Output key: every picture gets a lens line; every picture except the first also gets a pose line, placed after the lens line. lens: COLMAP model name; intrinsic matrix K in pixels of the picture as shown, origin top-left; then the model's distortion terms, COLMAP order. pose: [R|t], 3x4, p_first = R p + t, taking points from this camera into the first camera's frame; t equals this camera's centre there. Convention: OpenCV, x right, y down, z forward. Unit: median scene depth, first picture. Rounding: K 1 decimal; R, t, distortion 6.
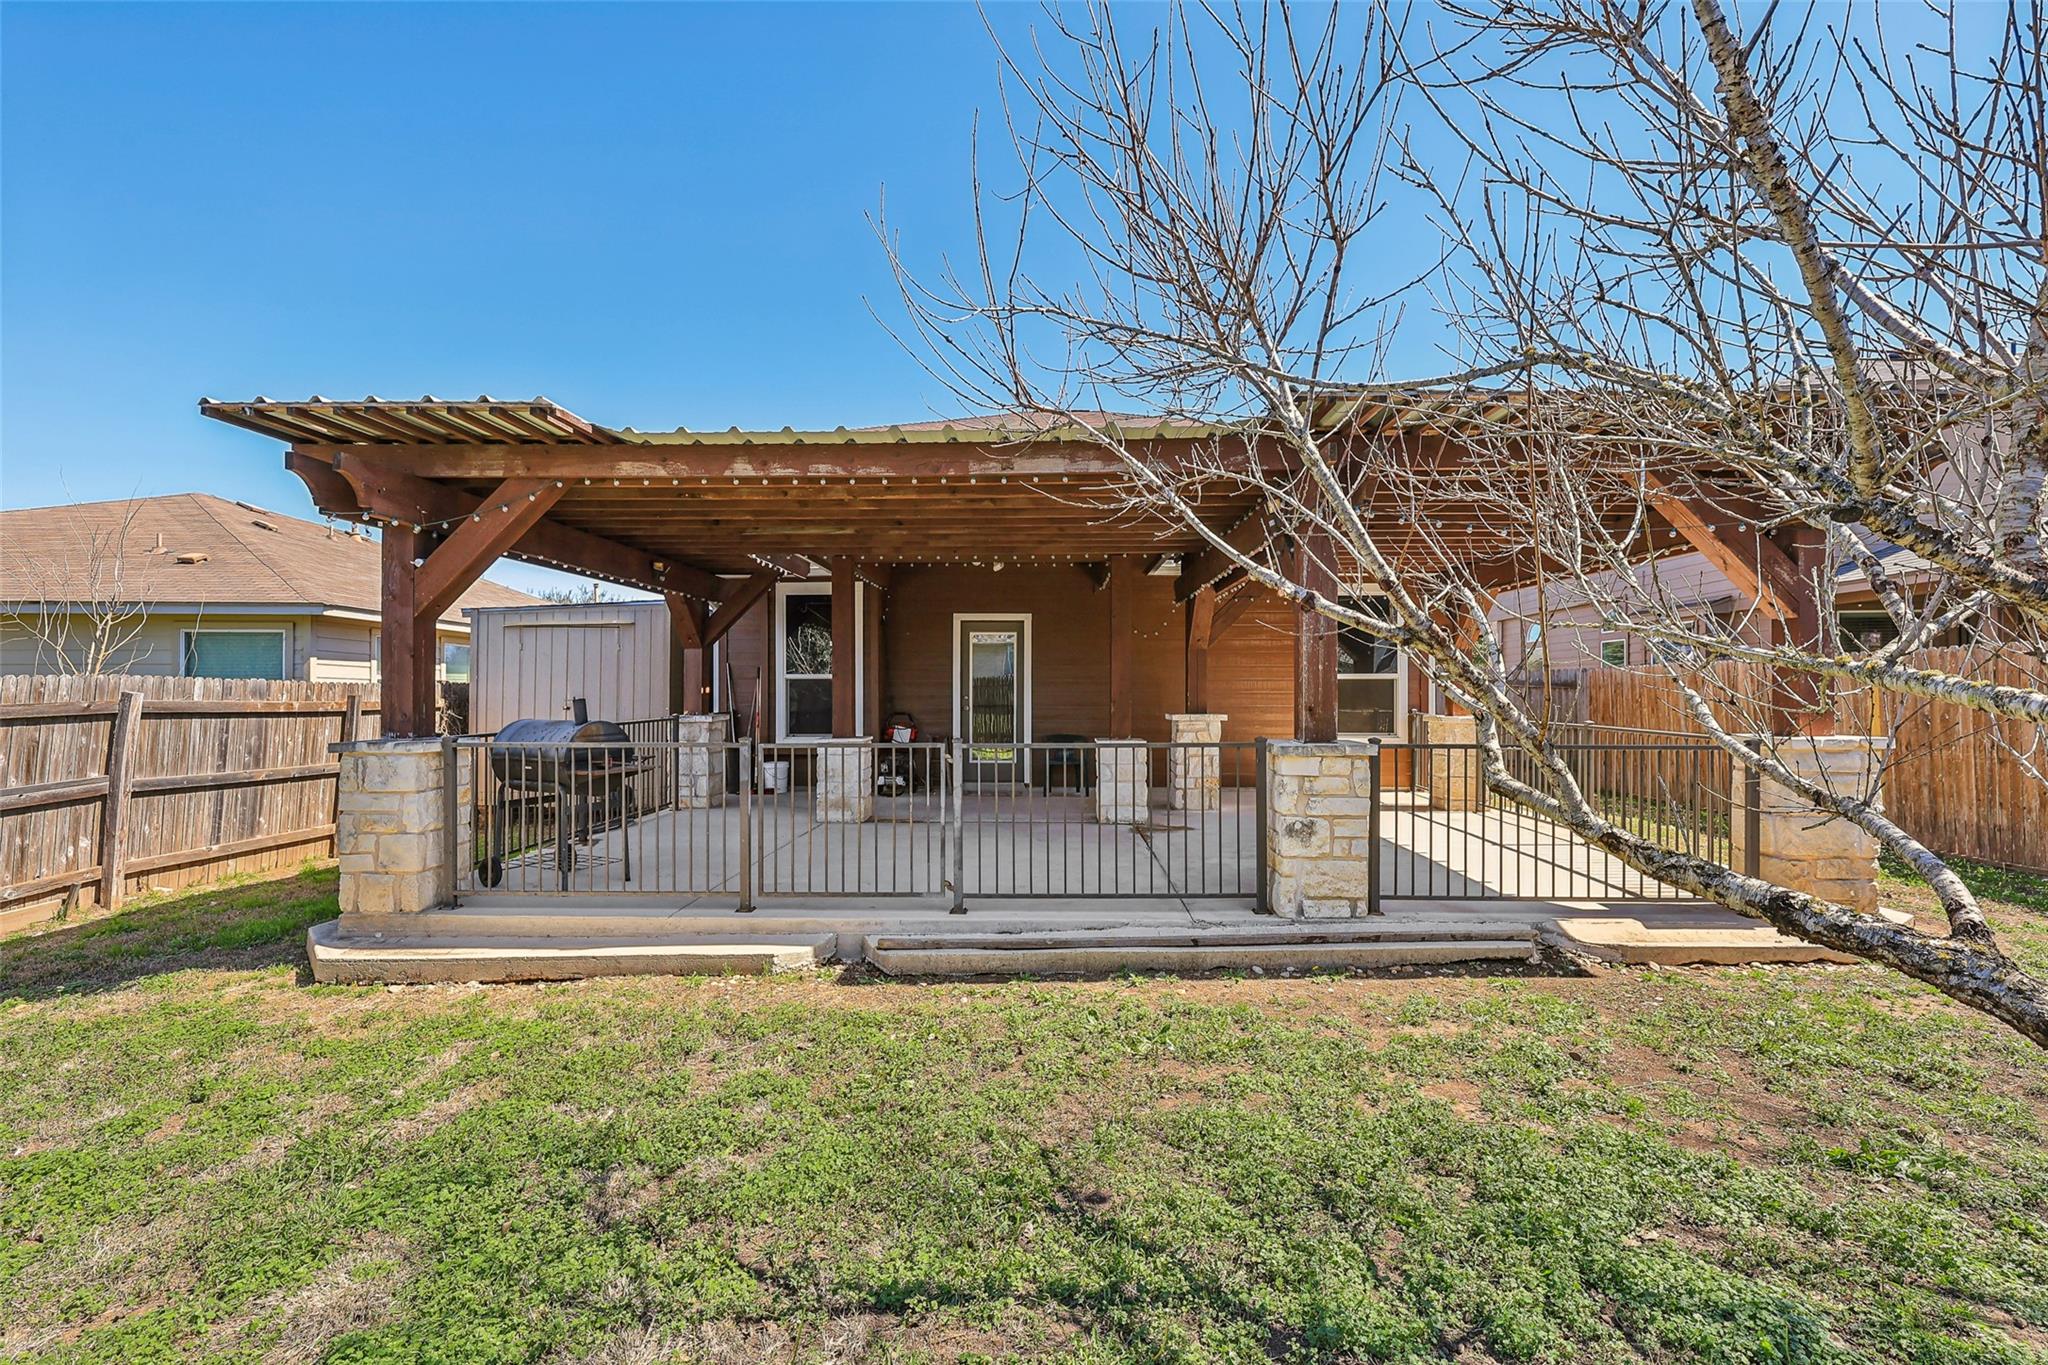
lens RADIAL K [[881.6, 0, 1032.2], [0, 881.6, 679.8], [0, 0, 1]] dist [-0.001210, 0.000210]
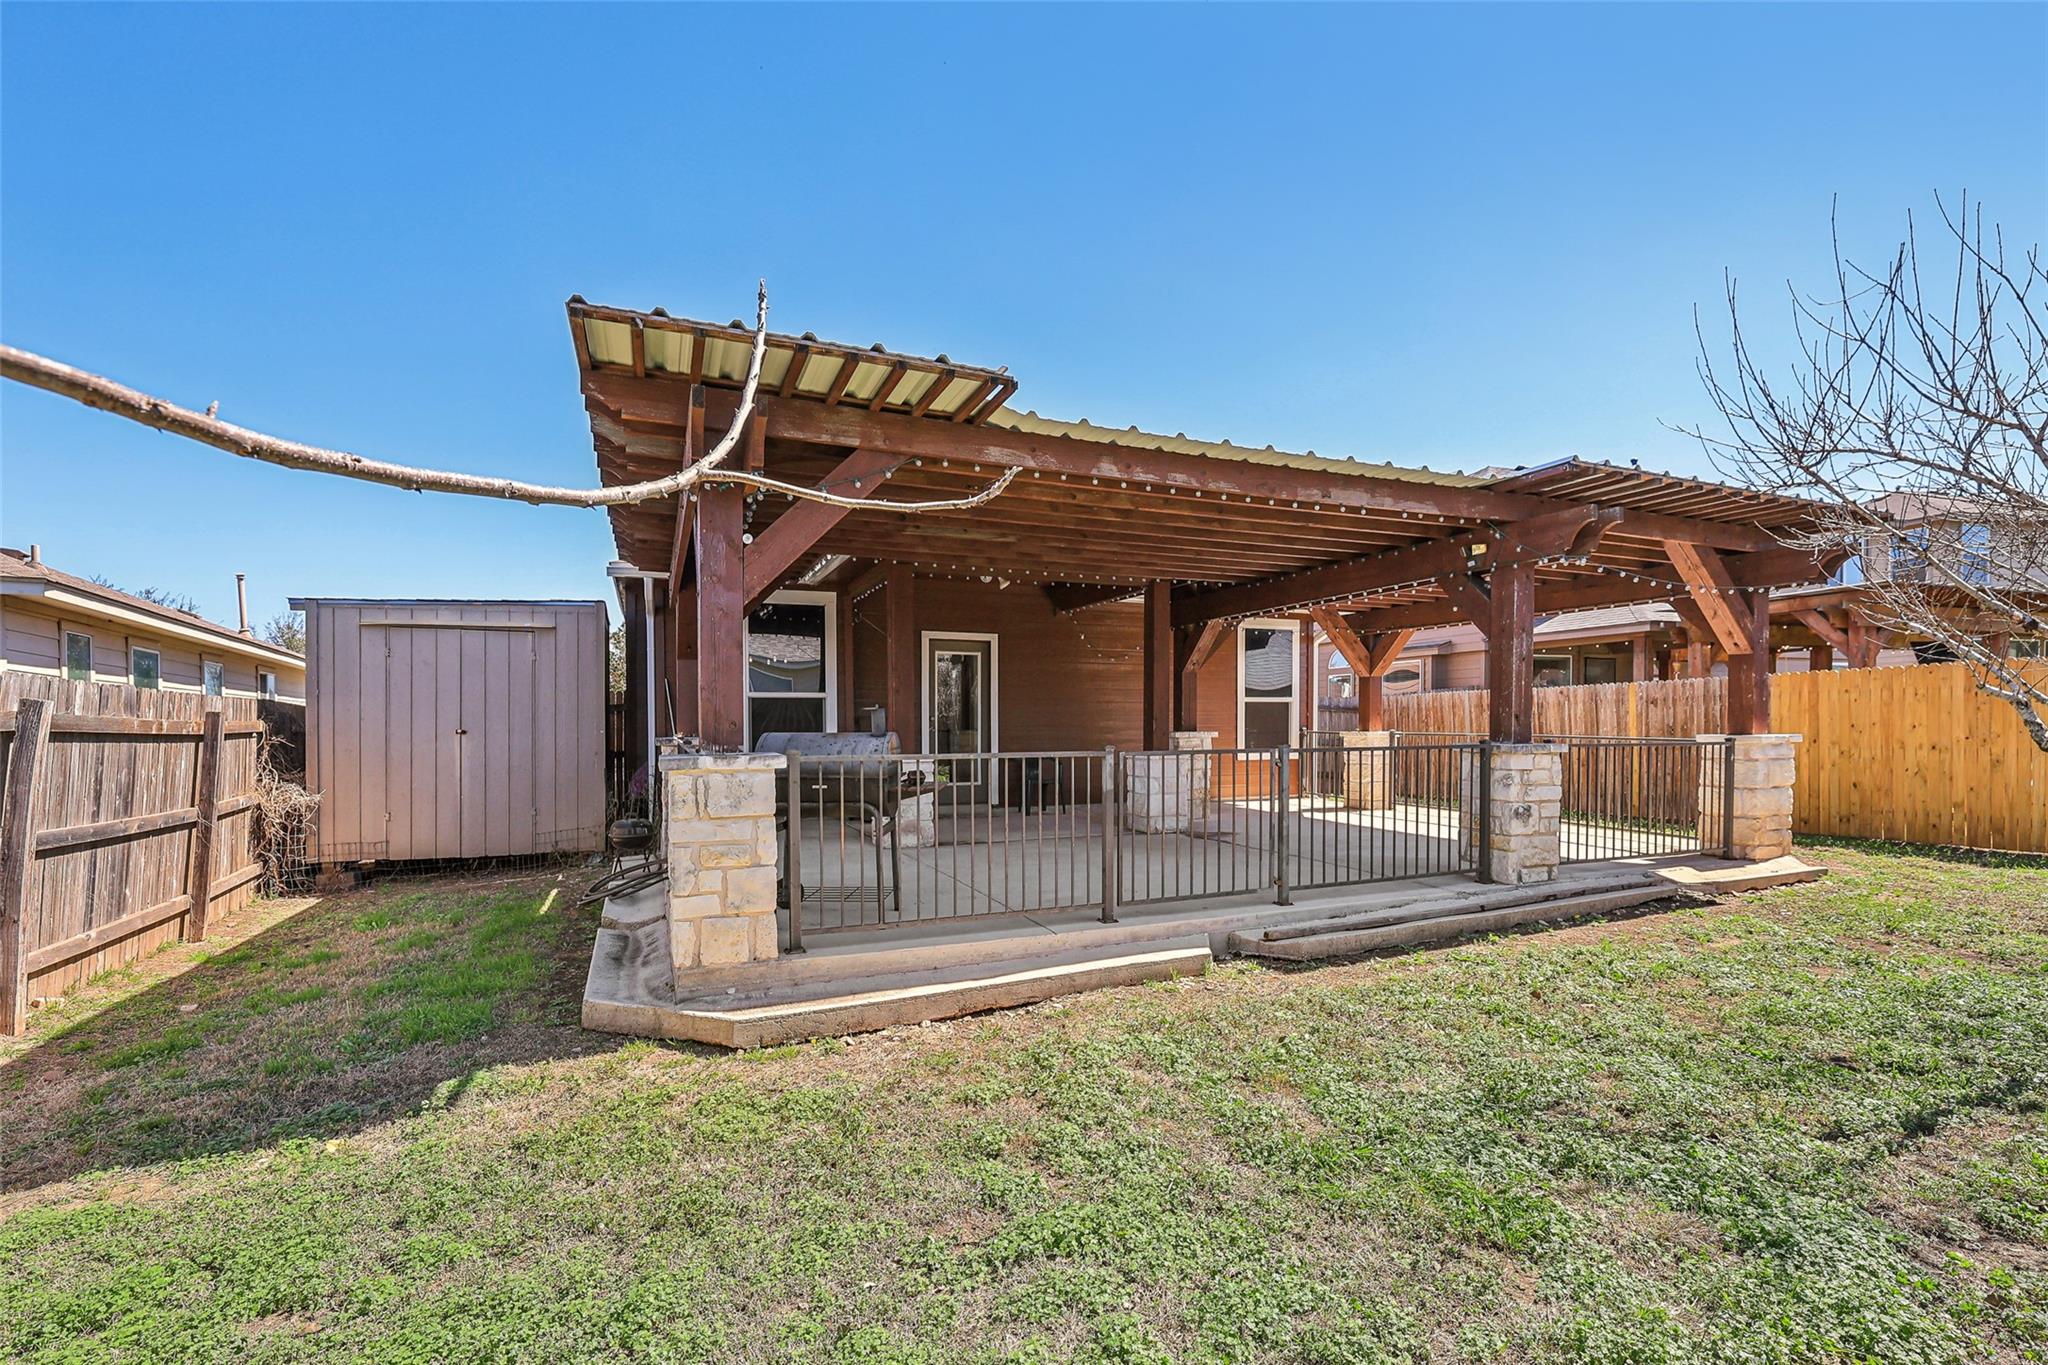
lens RADIAL K [[881.6, 0, 1066.2], [0, 881.6, 731.8], [0, 0, 1]] dist [-0.001210, 0.000210]
pose [[0.912946, -0.007362, 0.408013, -0.767878], [-0.002279, 0.999730, 0.023140, 0.027477], [-0.408073, -0.022055, 0.912683, 0.125807]]
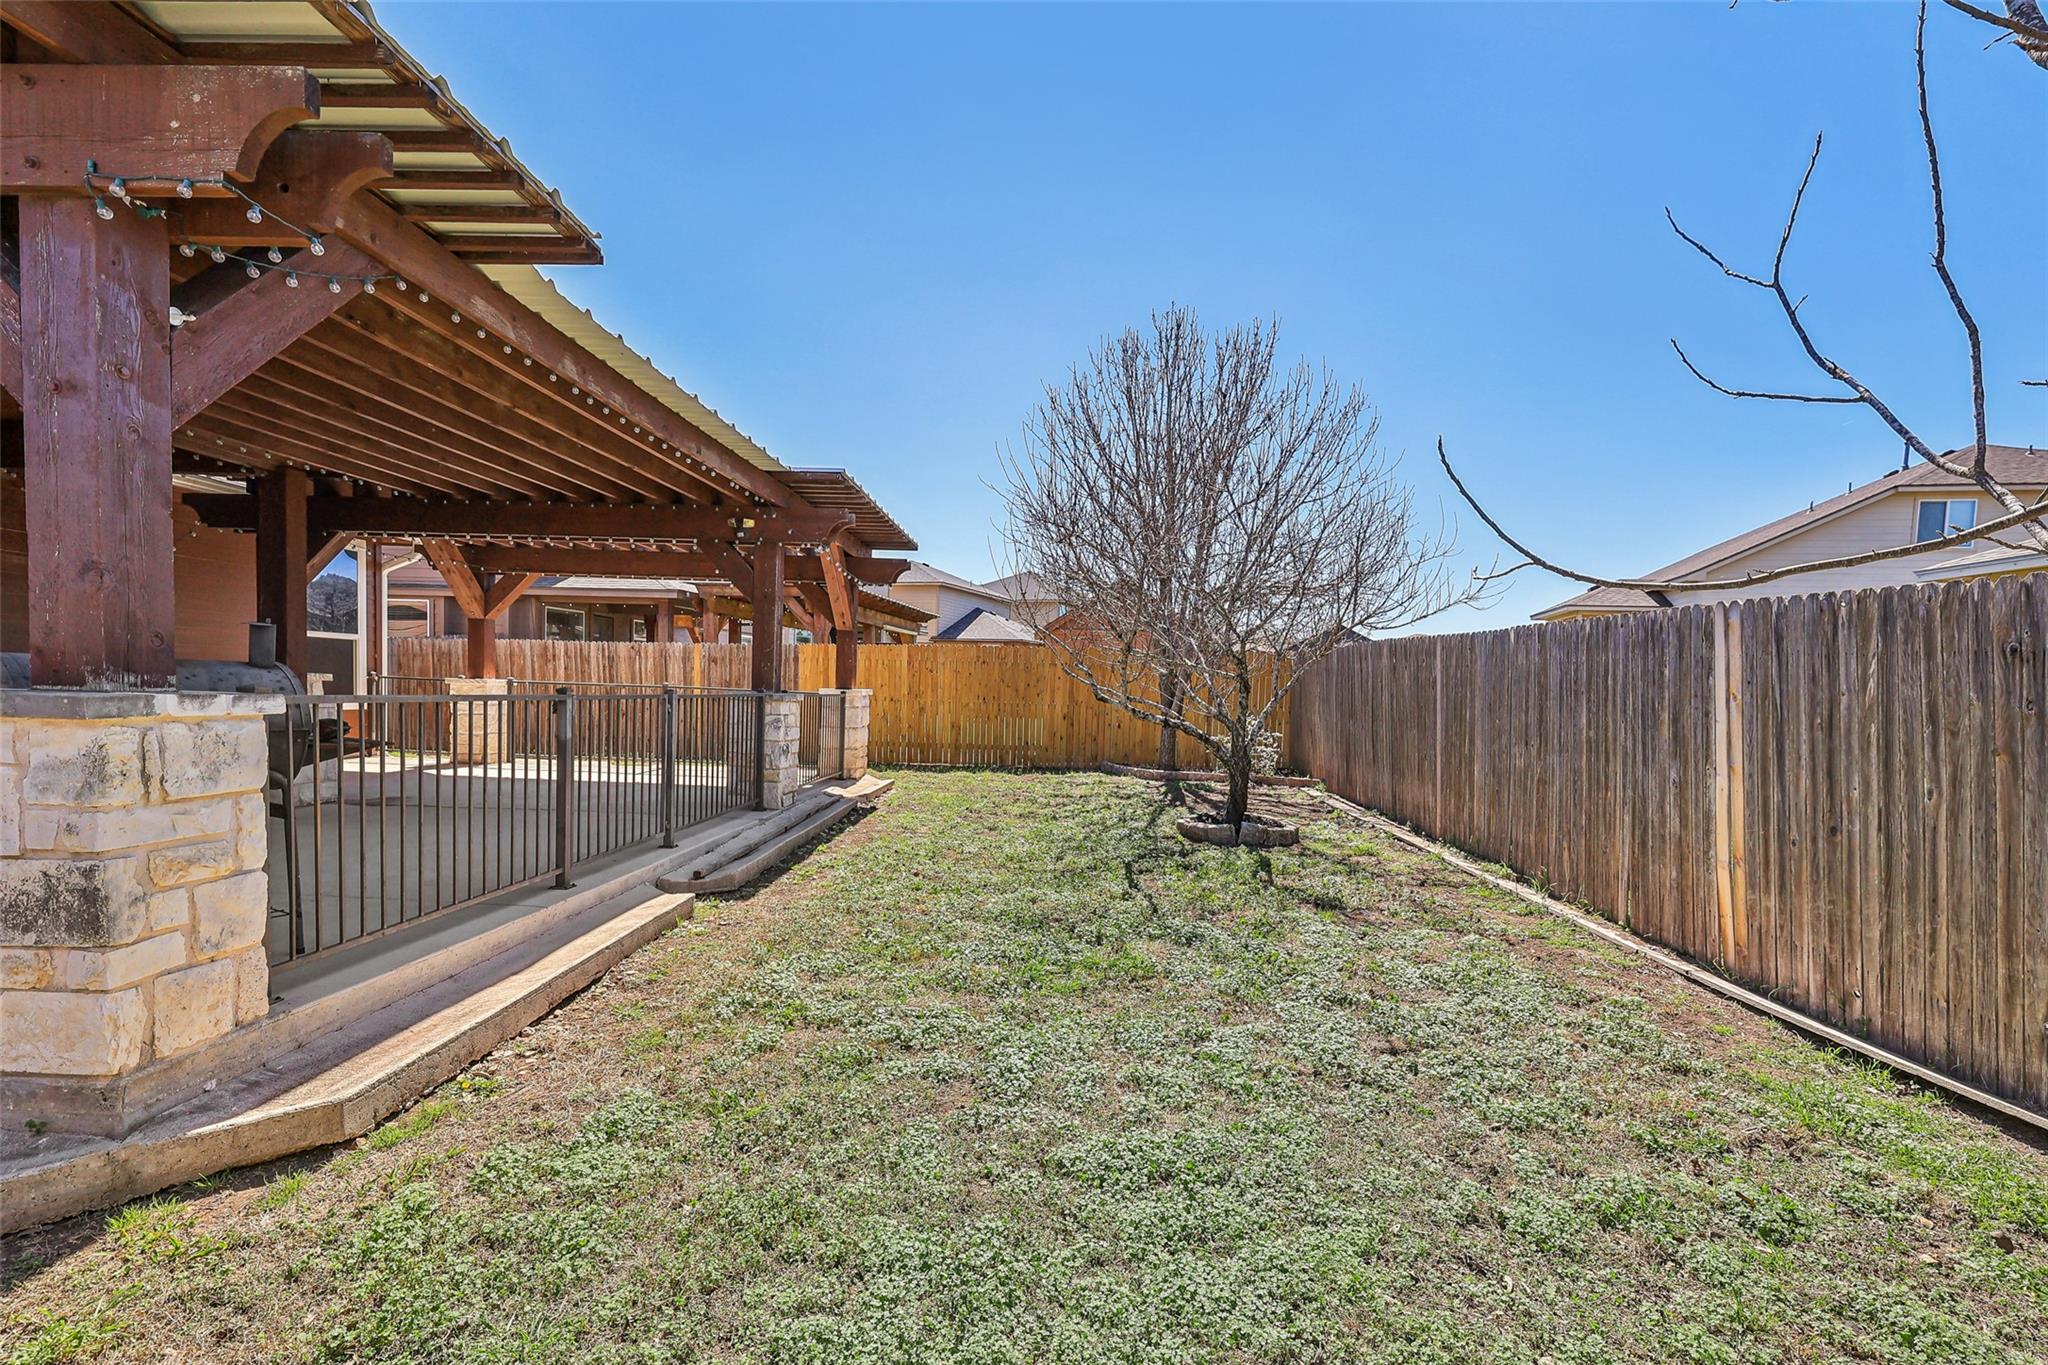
lens RADIAL K [[881.6, 0, 1022.2], [0, 881.6, 737.0], [0, 0, 1]] dist [-0.001210, 0.000210]
pose [[0.051077, -0.051488, 0.997367, -1.165556], [-0.044694, 0.997552, 0.053786, 0.046993], [-0.997694, -0.047324, 0.048651, 0.517439]]
